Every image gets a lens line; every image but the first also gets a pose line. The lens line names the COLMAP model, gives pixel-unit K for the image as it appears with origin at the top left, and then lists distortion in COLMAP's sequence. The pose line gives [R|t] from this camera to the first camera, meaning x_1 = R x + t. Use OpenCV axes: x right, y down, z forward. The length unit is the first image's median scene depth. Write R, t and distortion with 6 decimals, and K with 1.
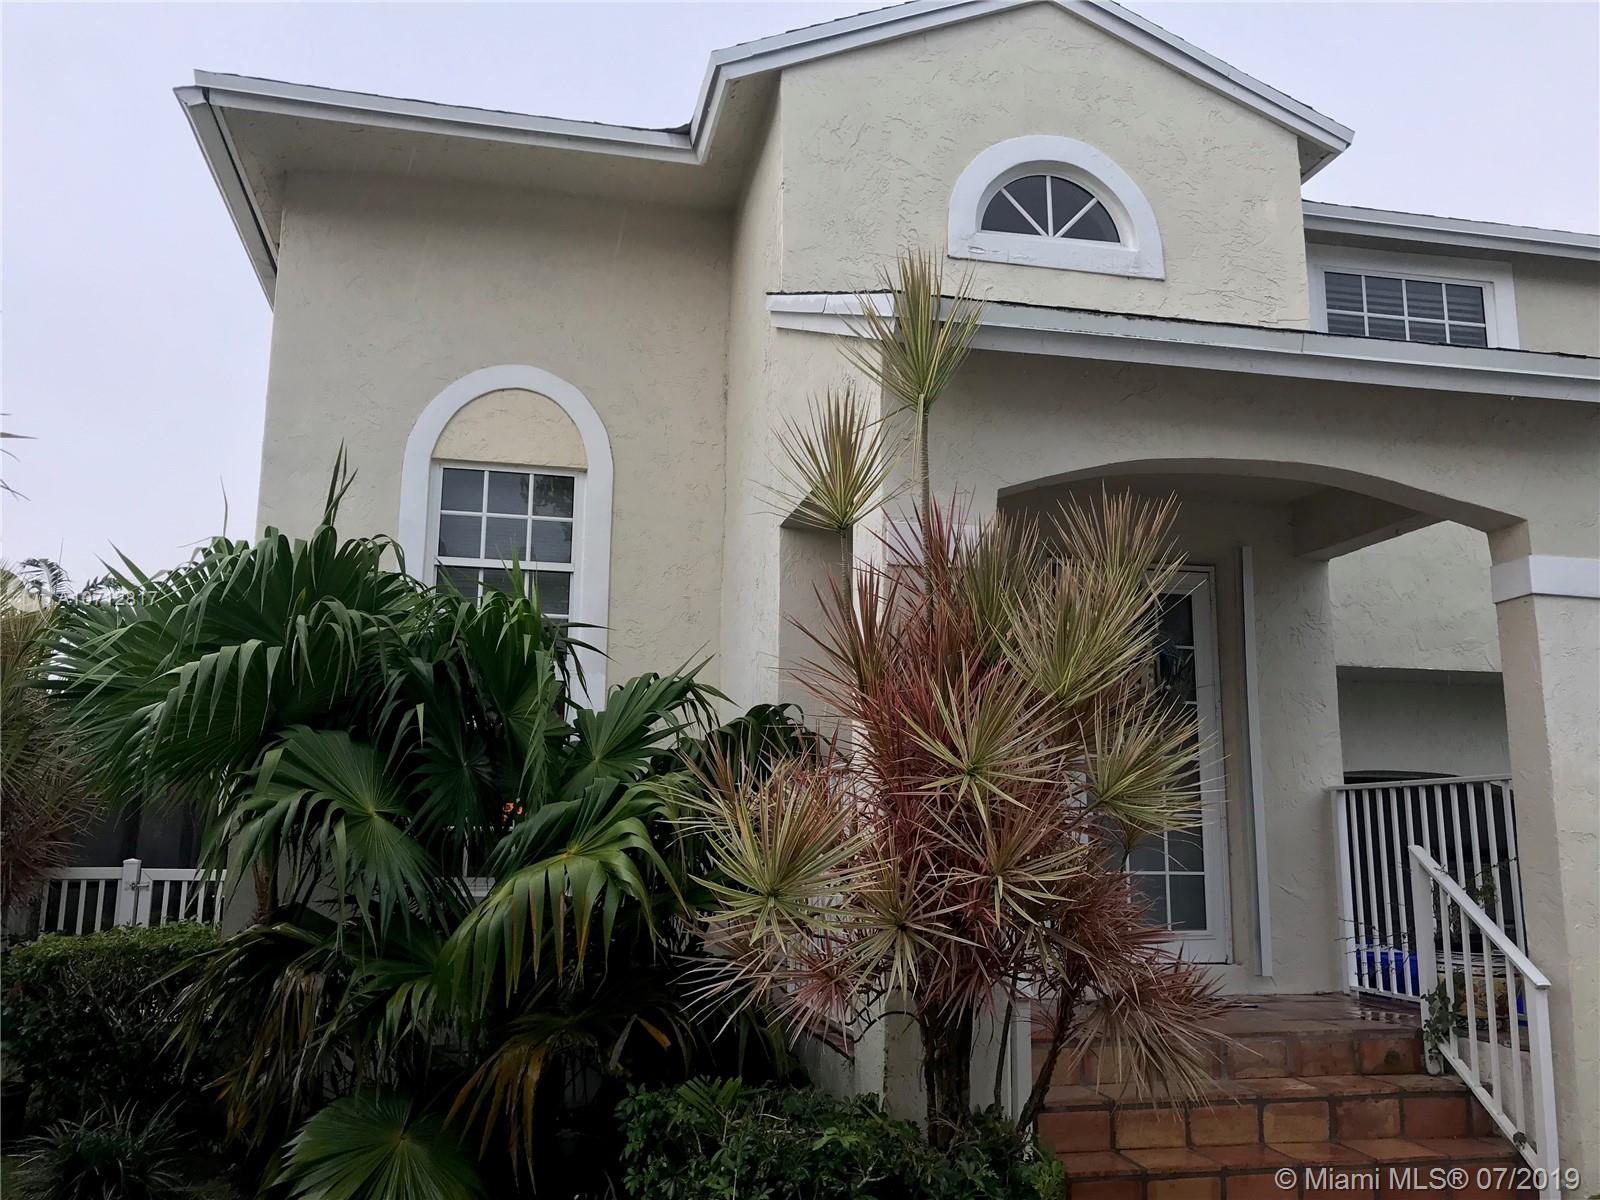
lens RADIAL K [[1281.8, 0, 800.0], [0, 1281.8, 600.0], [0, 0, 1]] dist [0.010080, 0.004015]
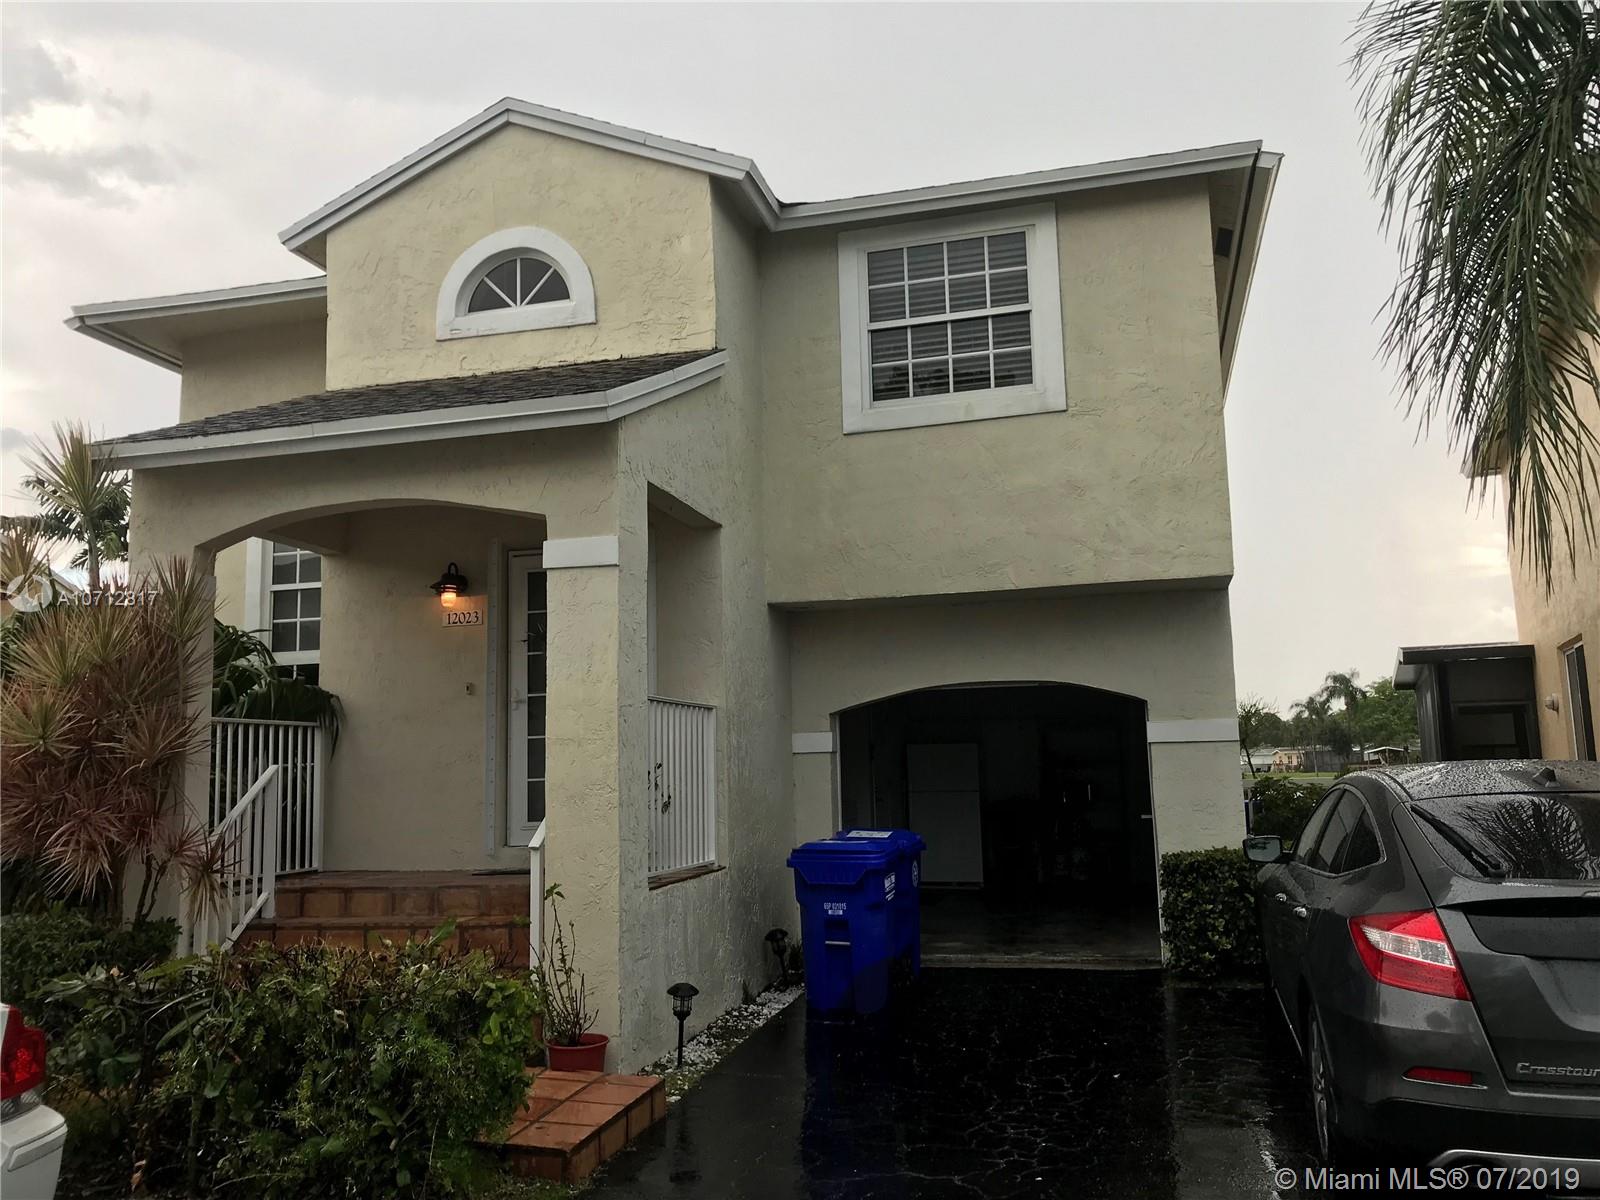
lens RADIAL K [[1281.8, 0, 800.0], [0, 1281.8, 600.0], [0, 0, 1]] dist [0.010080, 0.004015]
pose [[0.896468, -0.094785, -0.432853, 0.997056], [0.116867, 0.992842, 0.024629, 0.018607], [0.427420, -0.072665, 0.901128, -0.088083]]
